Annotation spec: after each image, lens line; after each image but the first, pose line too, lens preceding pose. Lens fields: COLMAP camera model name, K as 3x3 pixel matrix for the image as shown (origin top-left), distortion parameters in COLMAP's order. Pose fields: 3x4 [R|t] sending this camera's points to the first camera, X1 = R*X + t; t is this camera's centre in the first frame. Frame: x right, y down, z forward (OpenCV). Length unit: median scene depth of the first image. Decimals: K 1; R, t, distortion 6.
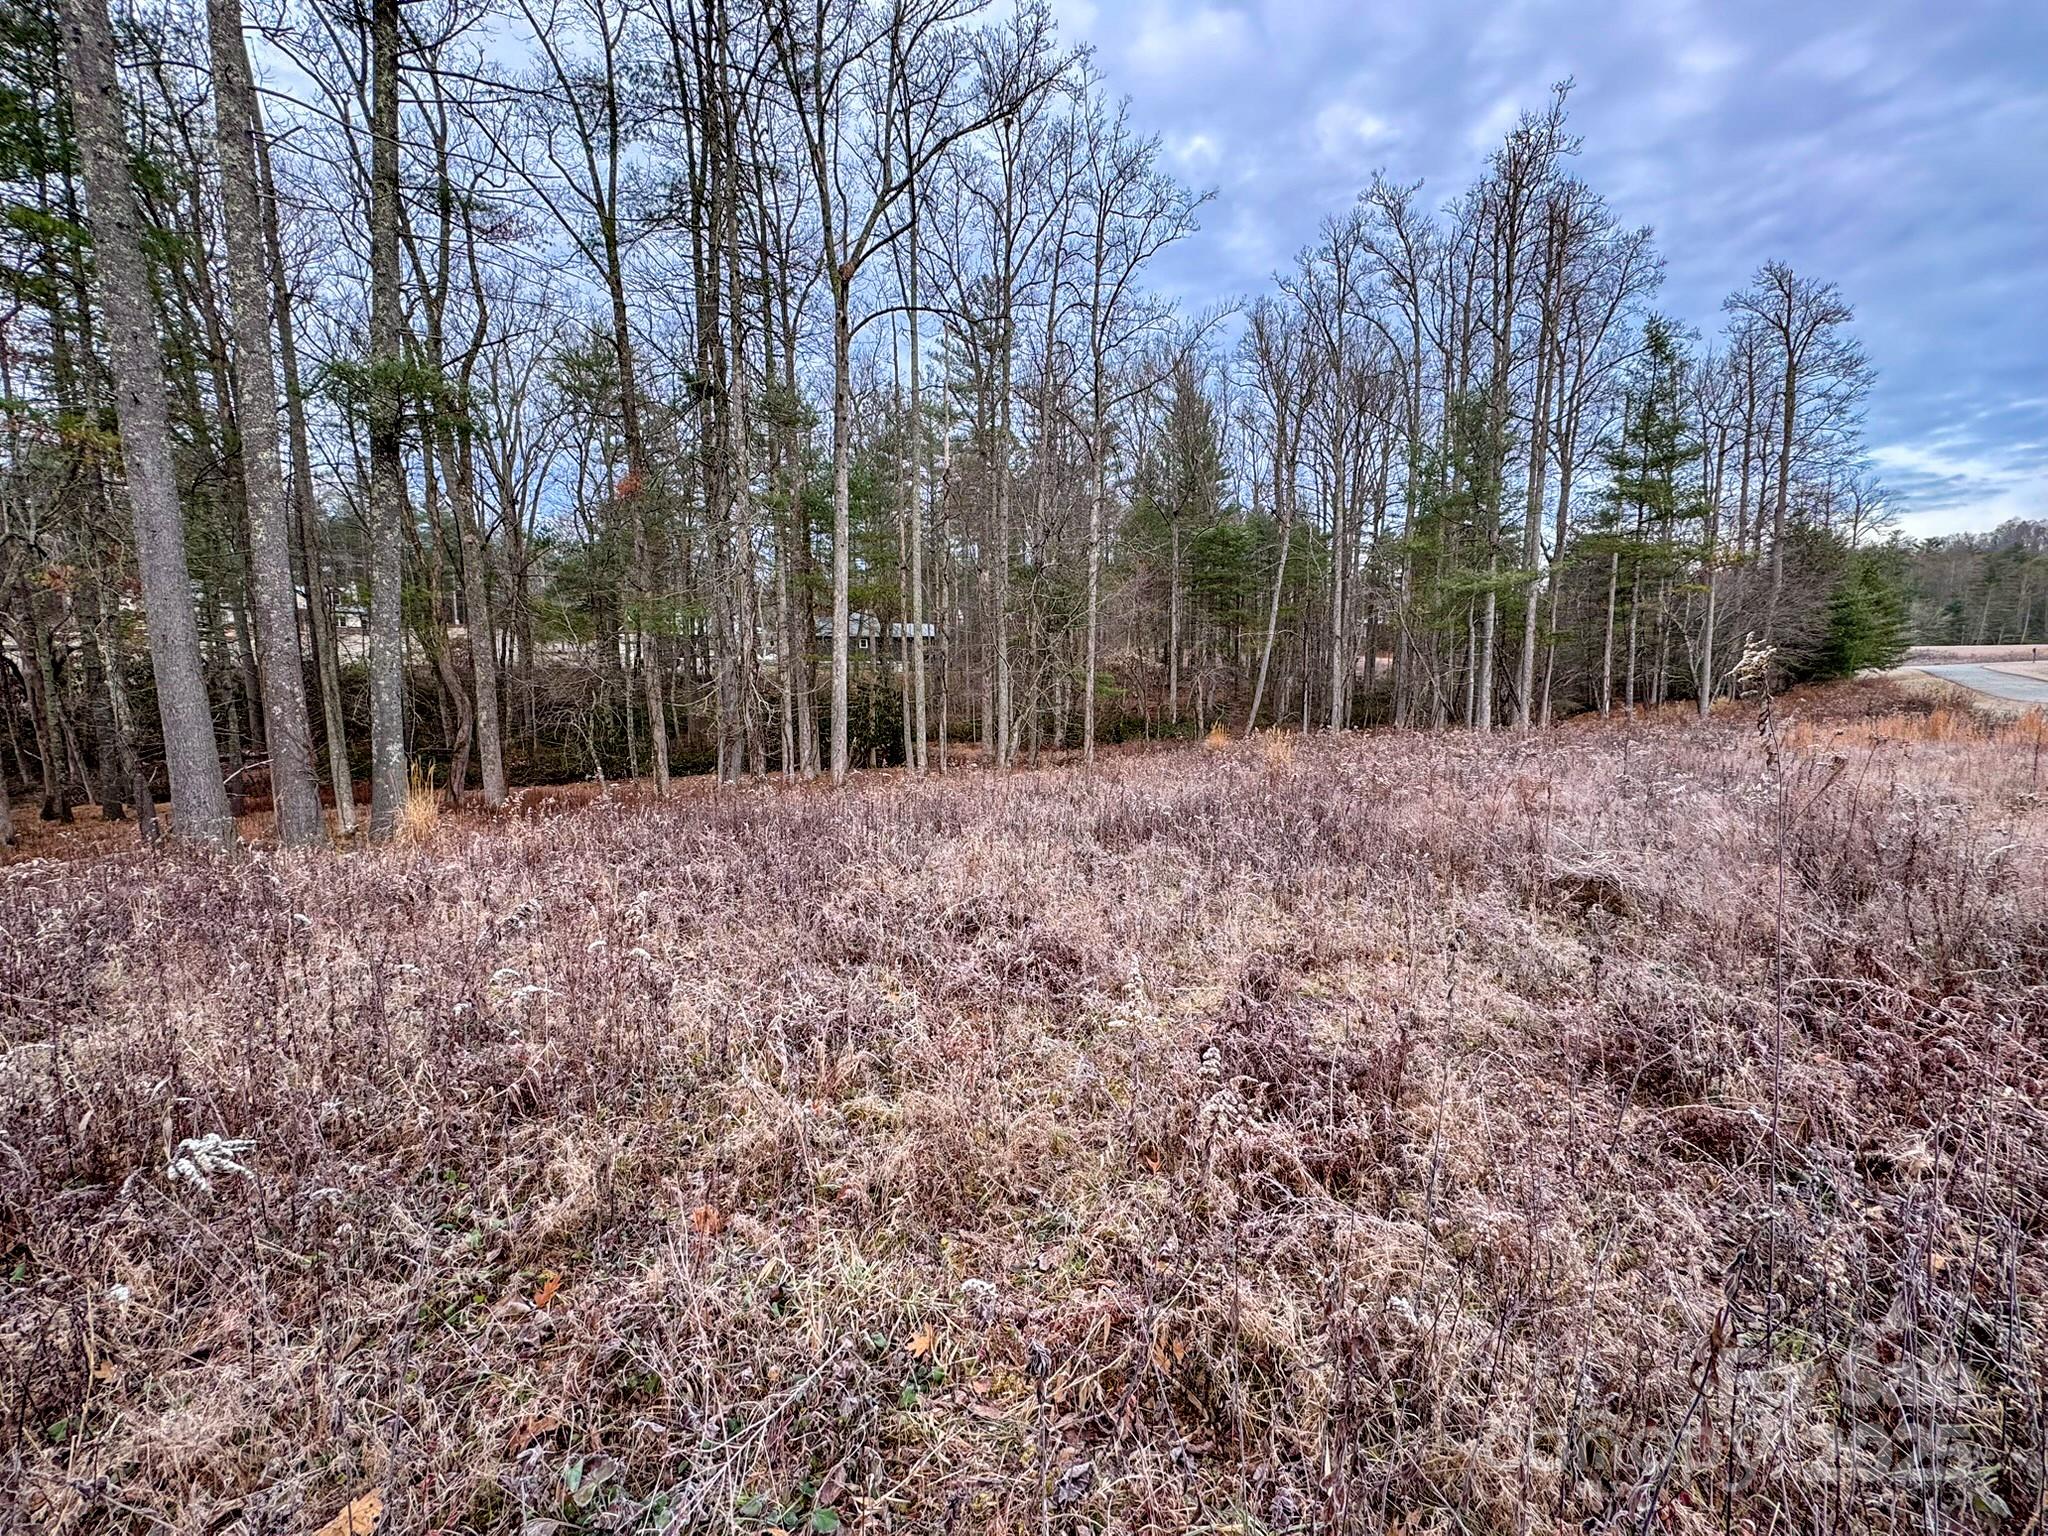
lens RADIAL K [[811.6, 0, 1024.2], [0, 811.6, 765.1], [0, 0, 1]] dist [-0.001624, -0.000155]
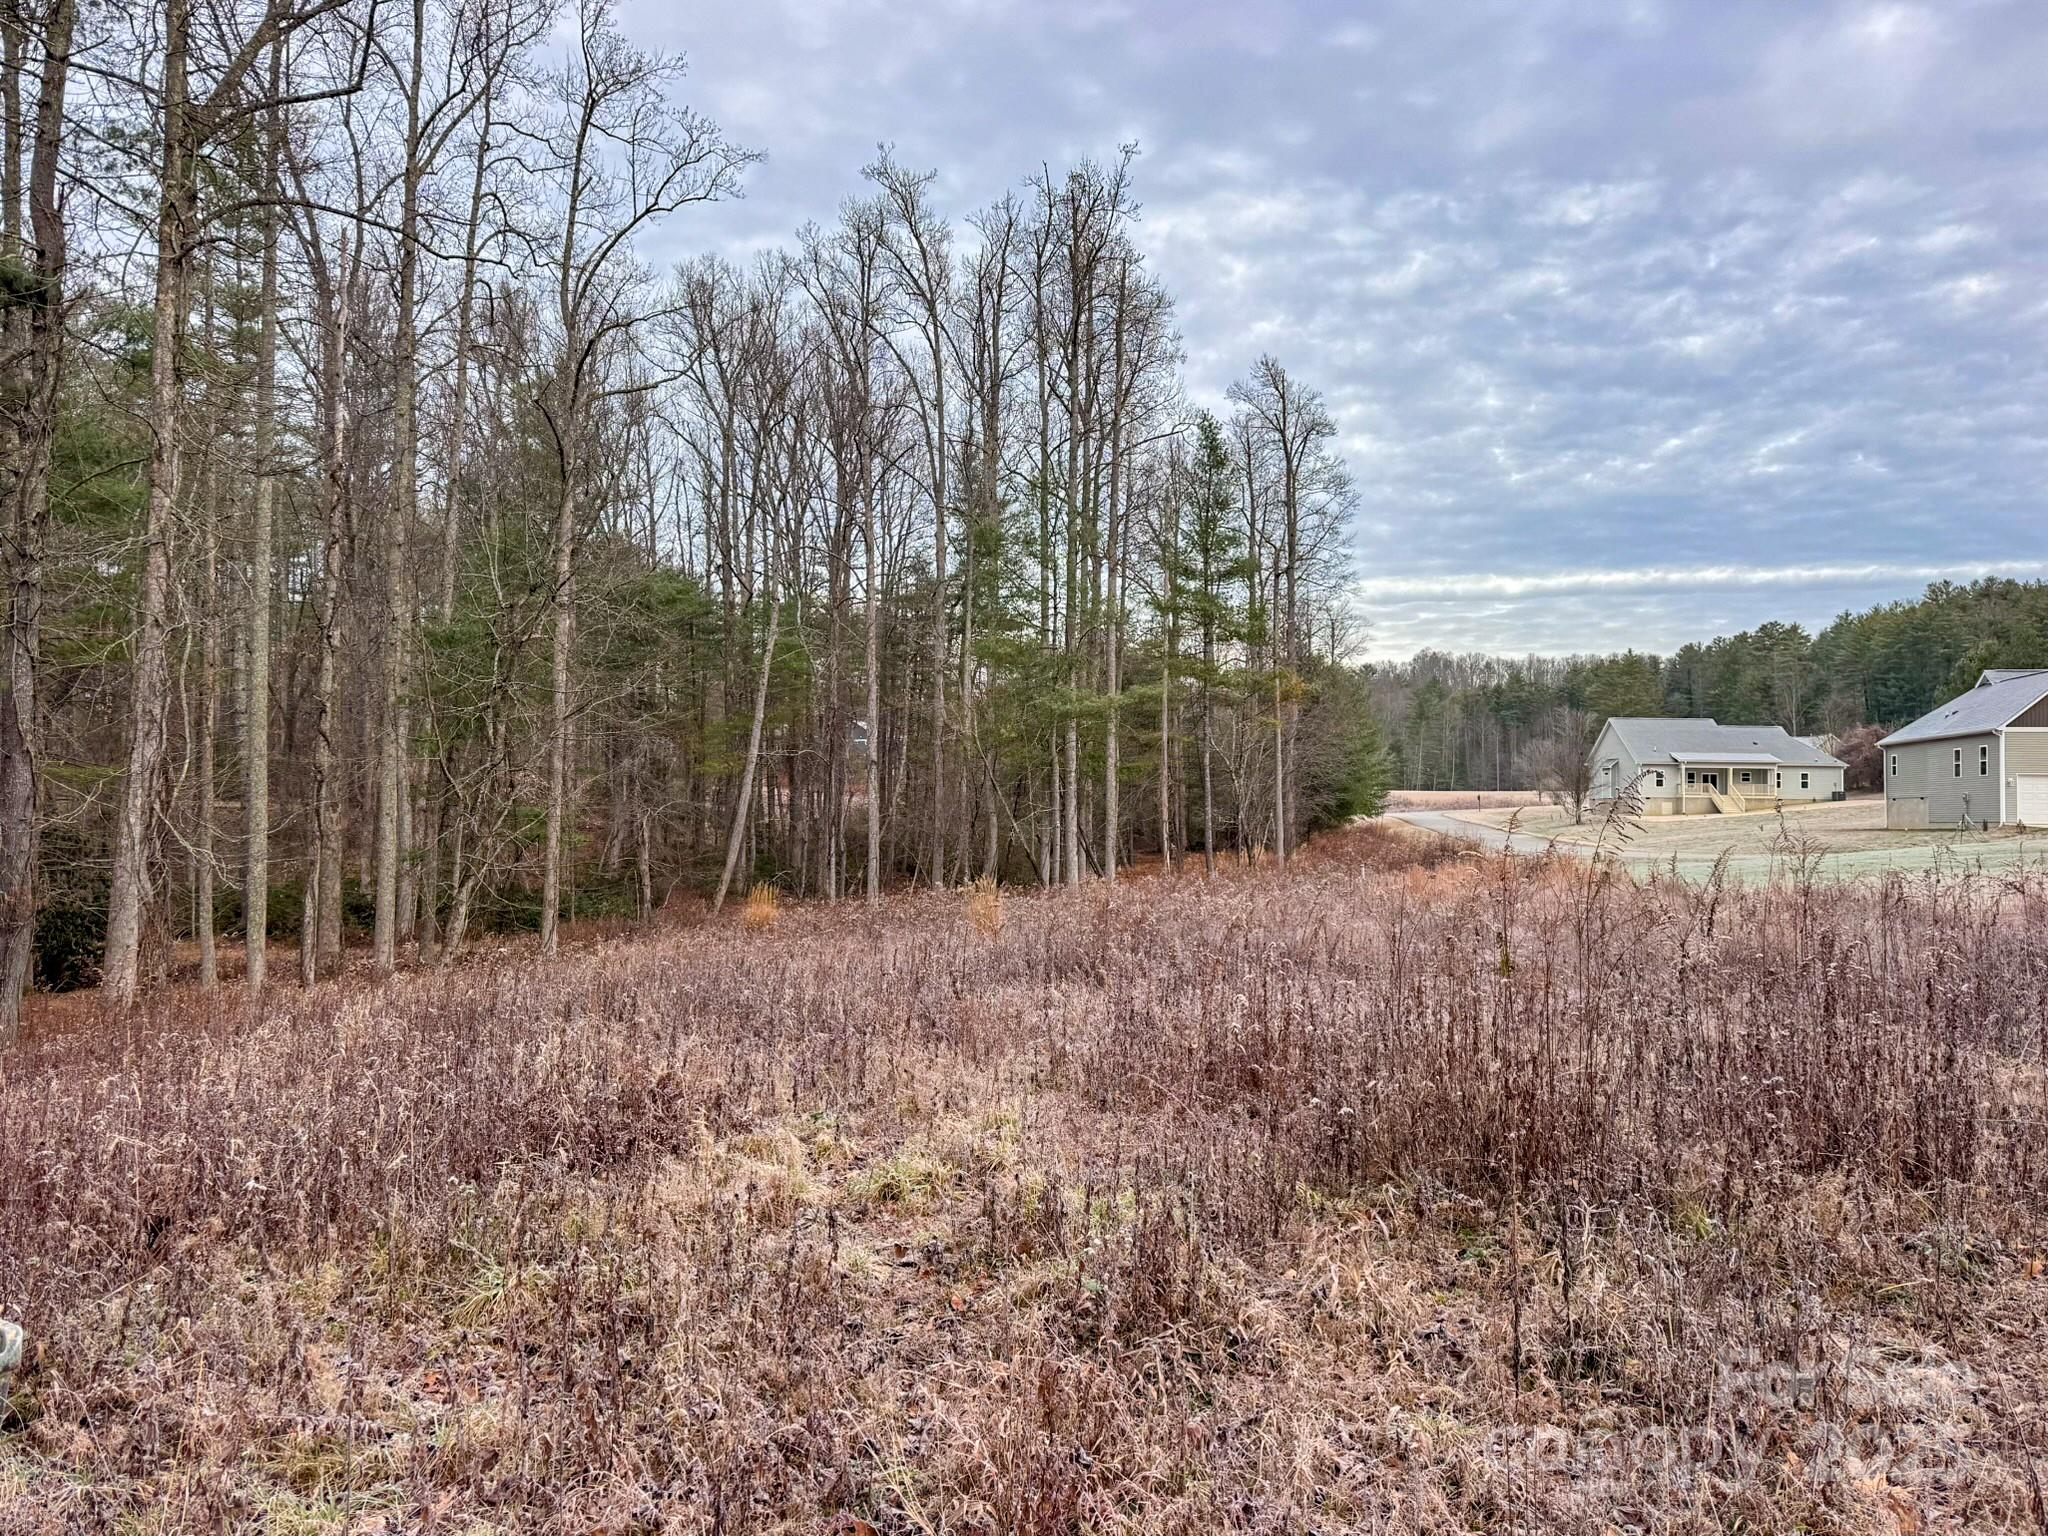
lens RADIAL K [[1460.0, 0, 1018.9], [0, 1460.0, 765.8], [0, 0, 1]] dist [0.060677, -0.029302]
pose [[0.819108, 0.029264, 0.572893, -0.390906], [0.054697, 0.990163, -0.128782, 0.025616], [-0.571026, 0.136822, 0.809450, -0.160839]]
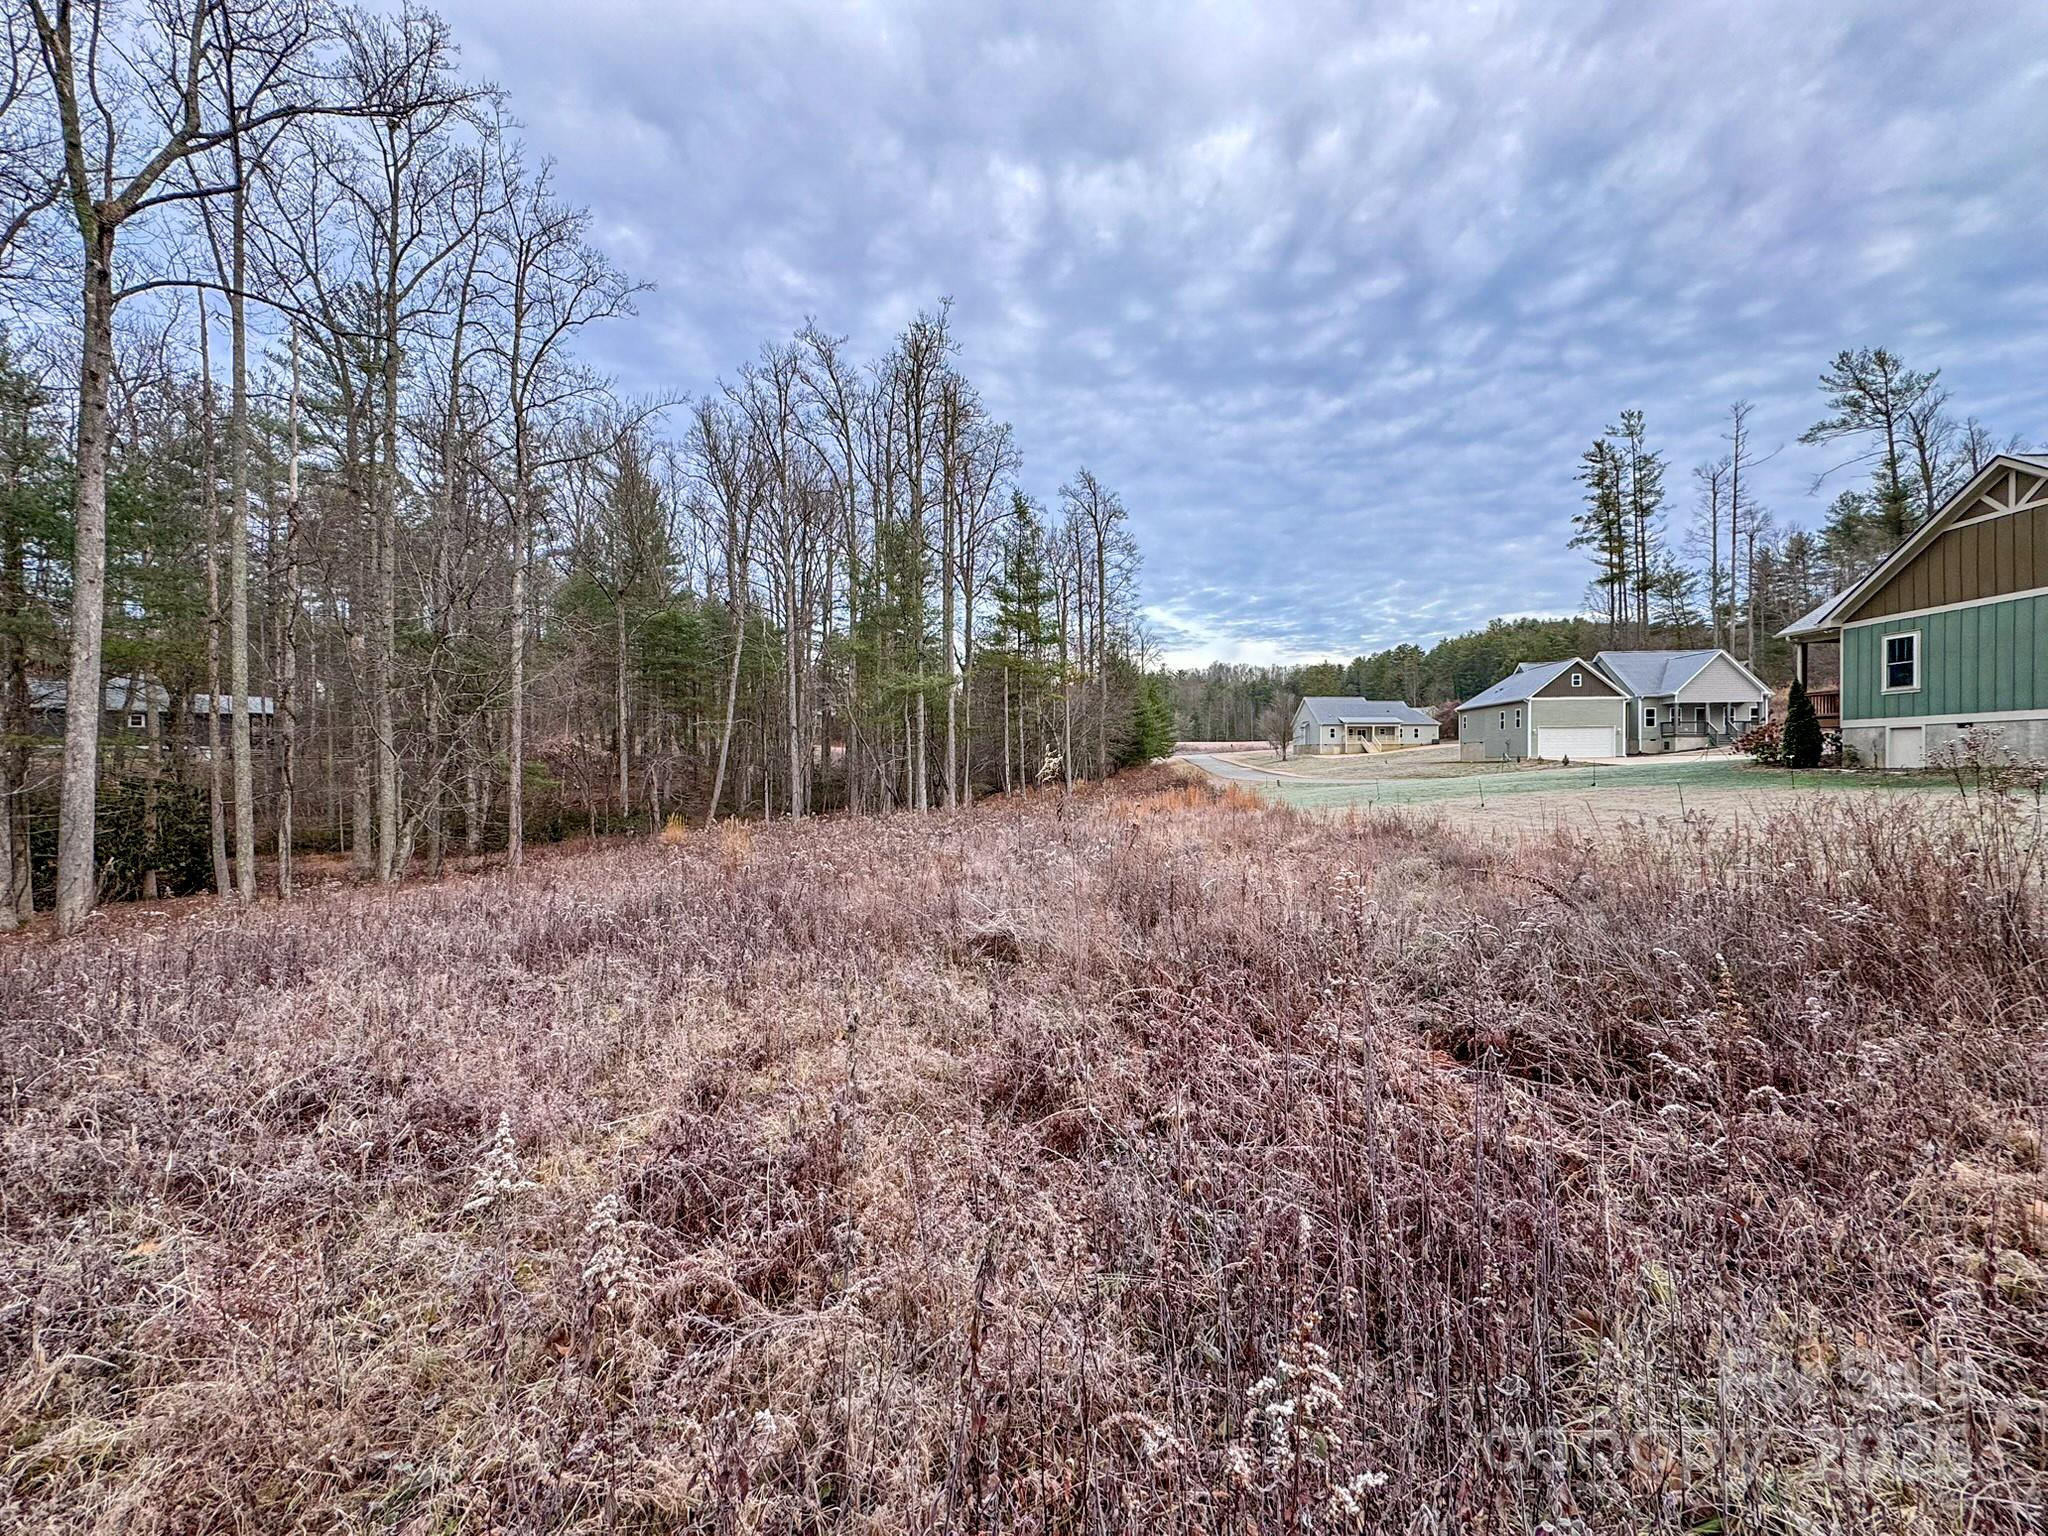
lens RADIAL K [[811.6, 0, 1022.2], [0, 811.6, 764.4], [0, 0, 1]] dist [-0.001624, -0.000155]
pose [[0.803835, -0.005155, 0.594829, 0.003149], [0.070101, 0.993815, -0.086120, -0.000702], [-0.590707, 0.110925, 0.799225, -0.001940]]
